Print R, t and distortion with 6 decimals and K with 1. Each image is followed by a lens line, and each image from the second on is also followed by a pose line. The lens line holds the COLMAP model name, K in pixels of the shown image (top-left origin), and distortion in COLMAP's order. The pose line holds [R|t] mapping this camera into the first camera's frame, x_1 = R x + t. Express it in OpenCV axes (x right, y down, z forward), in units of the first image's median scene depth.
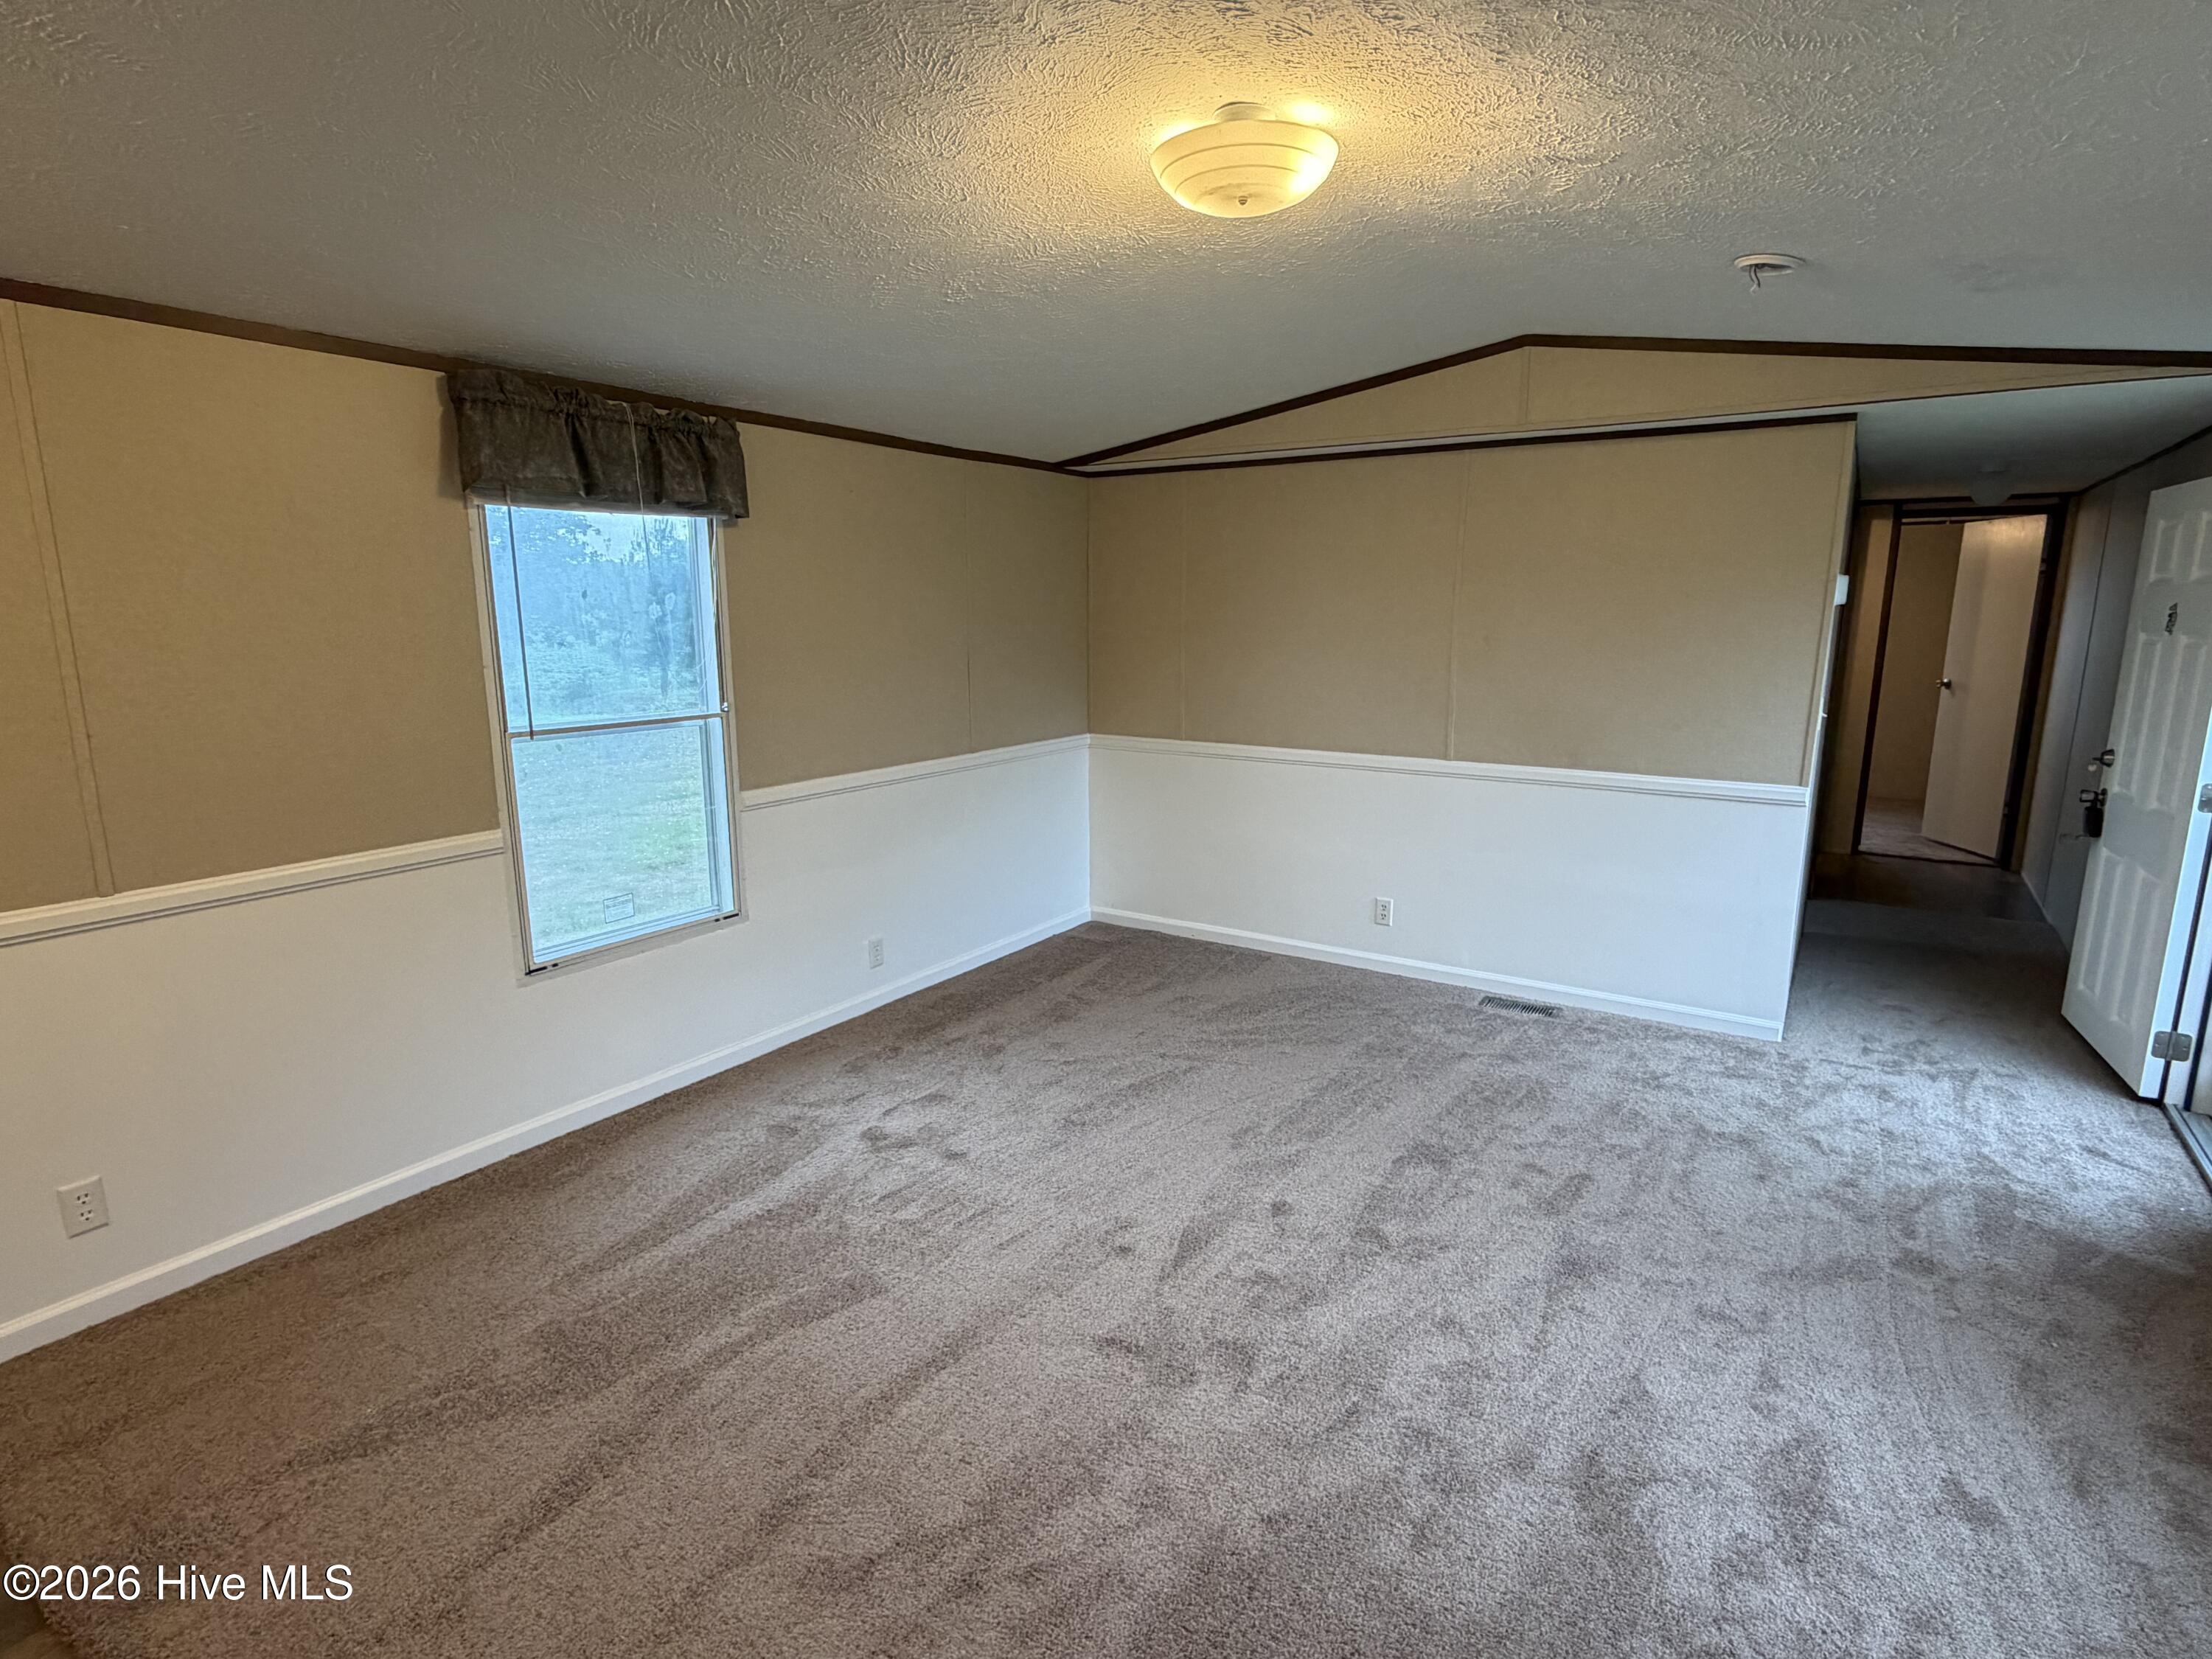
lens RADIAL K [[1138.7, 0, 1097.3], [0, 1138.7, 833.9], [0, 0, 1]] dist [-0.000949, 0.000024]
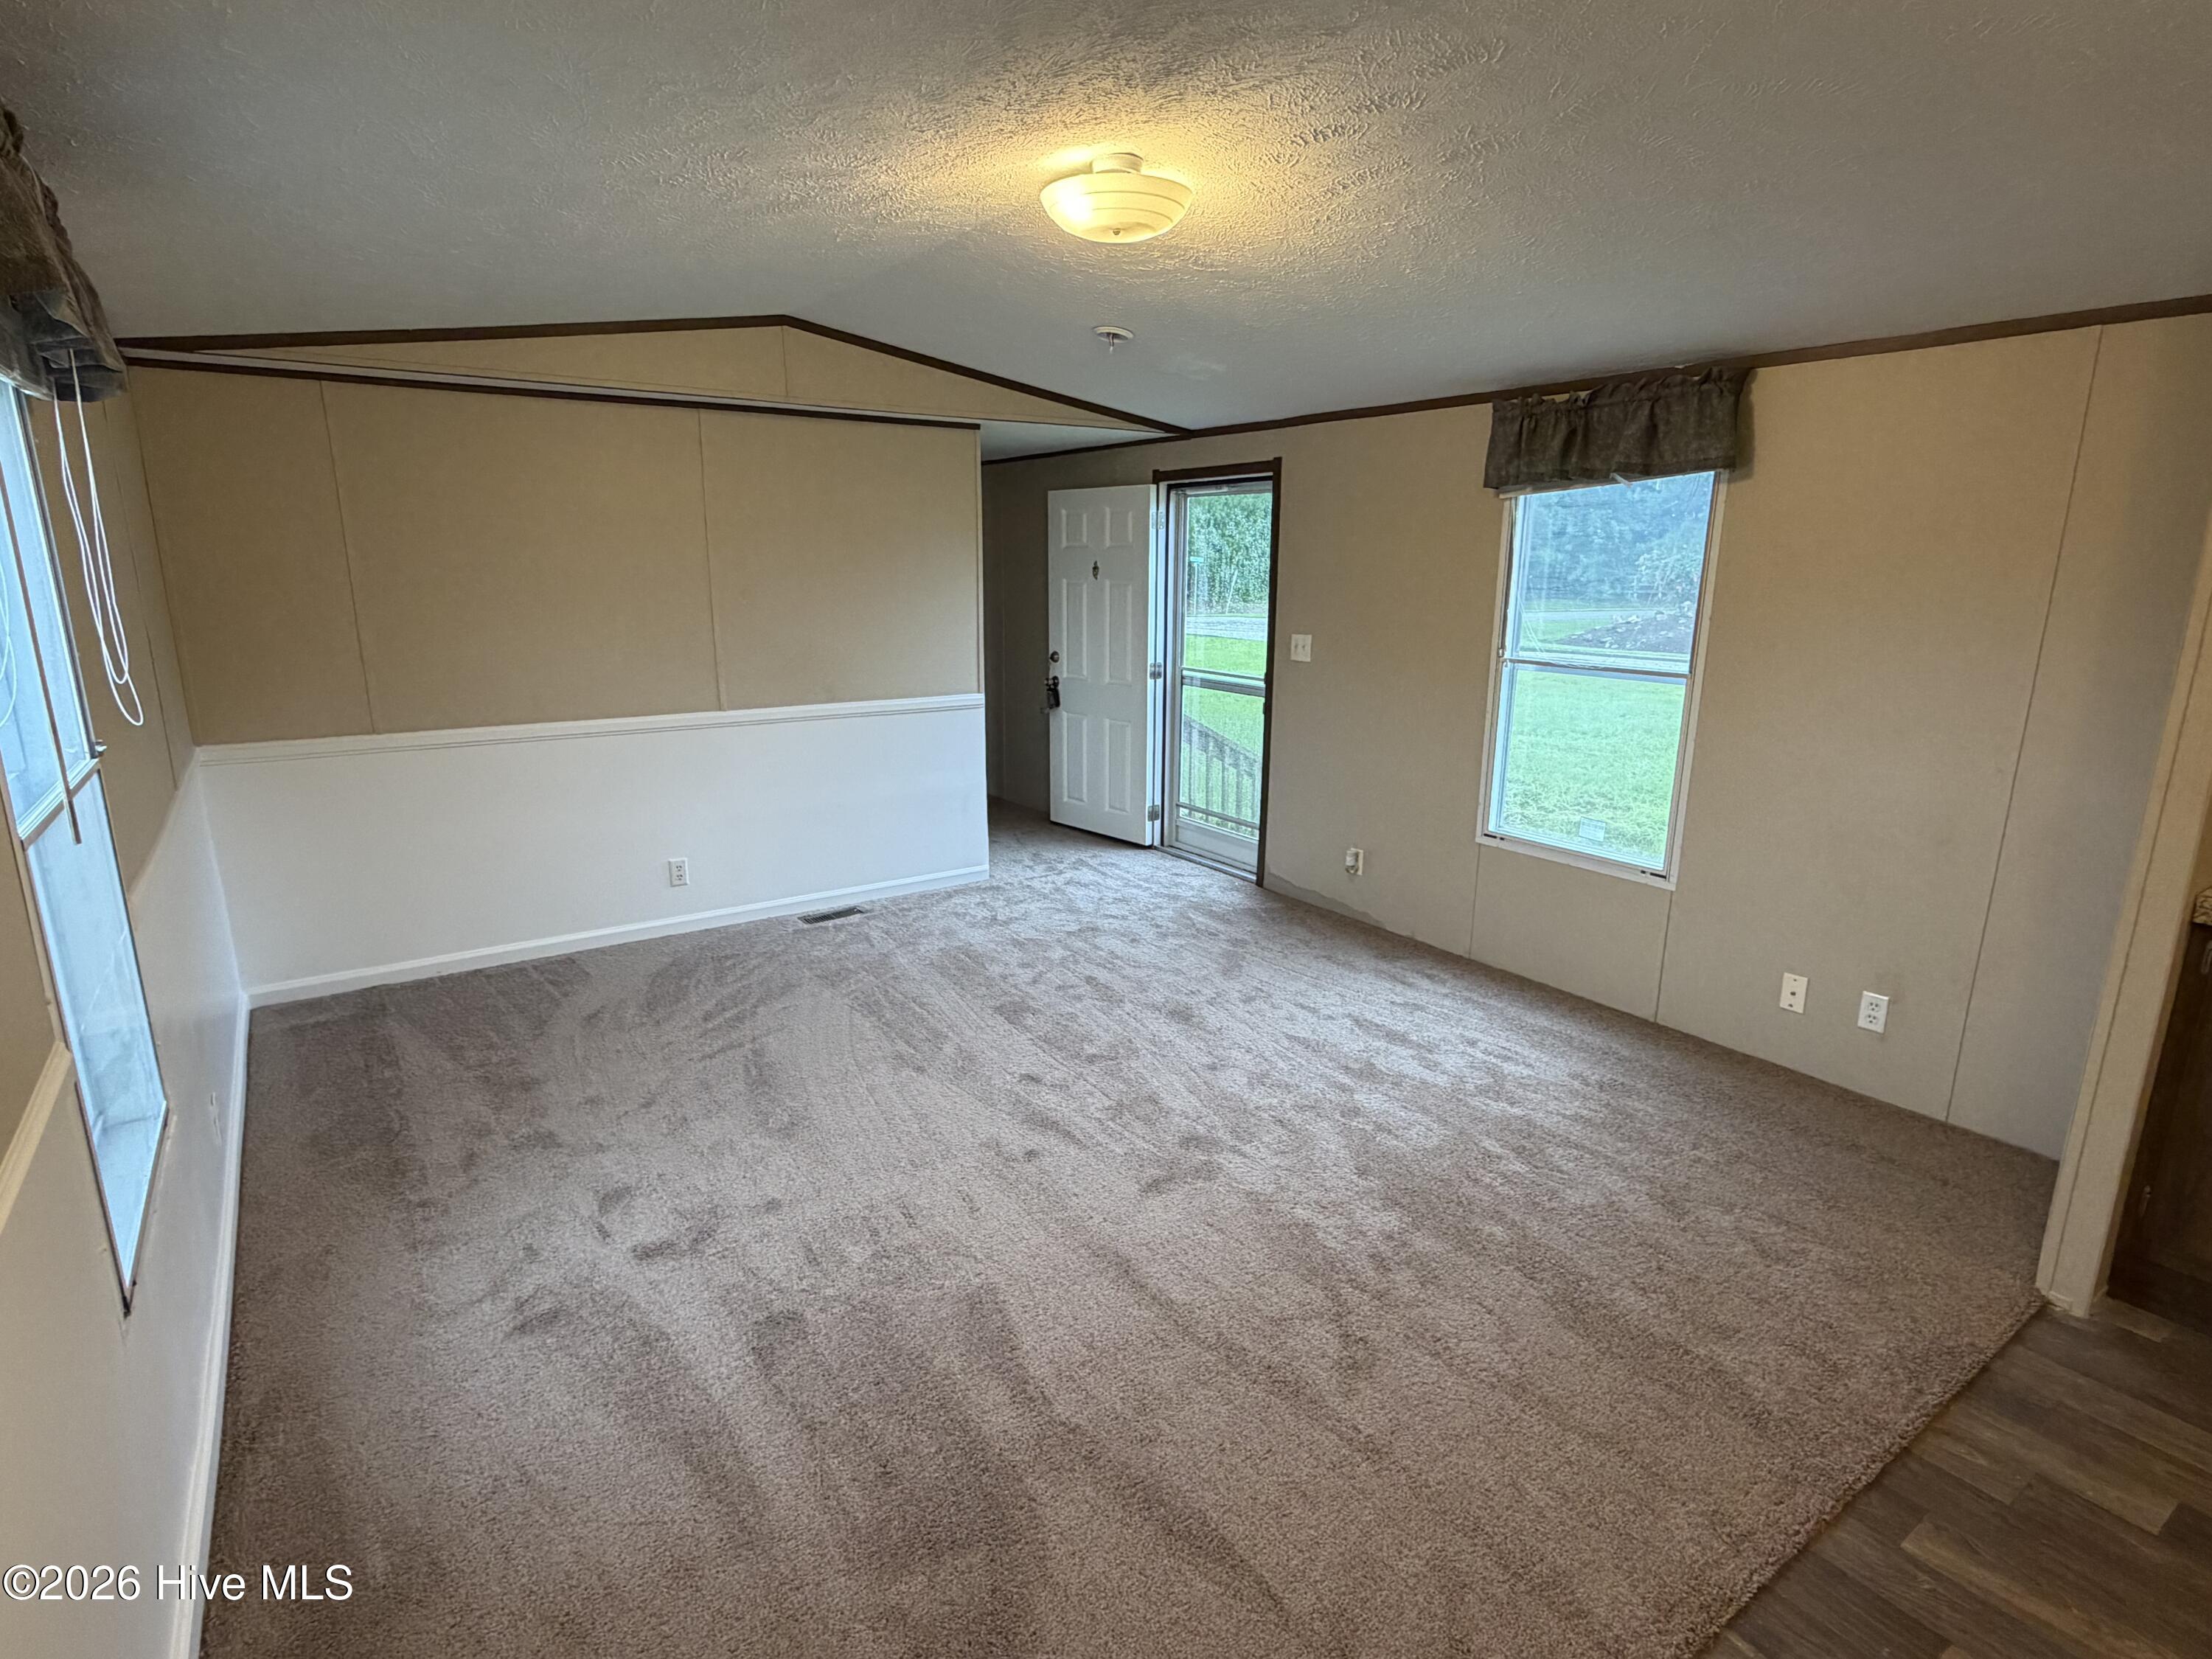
lens RADIAL K [[1138.7, 0, 1097.3], [0, 1138.7, 833.9], [0, 0, 1]] dist [-0.000949, 0.000024]
pose [[0.373716, -0.216218, 0.901990, -0.699771], [0.179394, 0.970938, 0.158419, -0.078661], [-0.910030, 0.102608, 0.401643, 0.370974]]
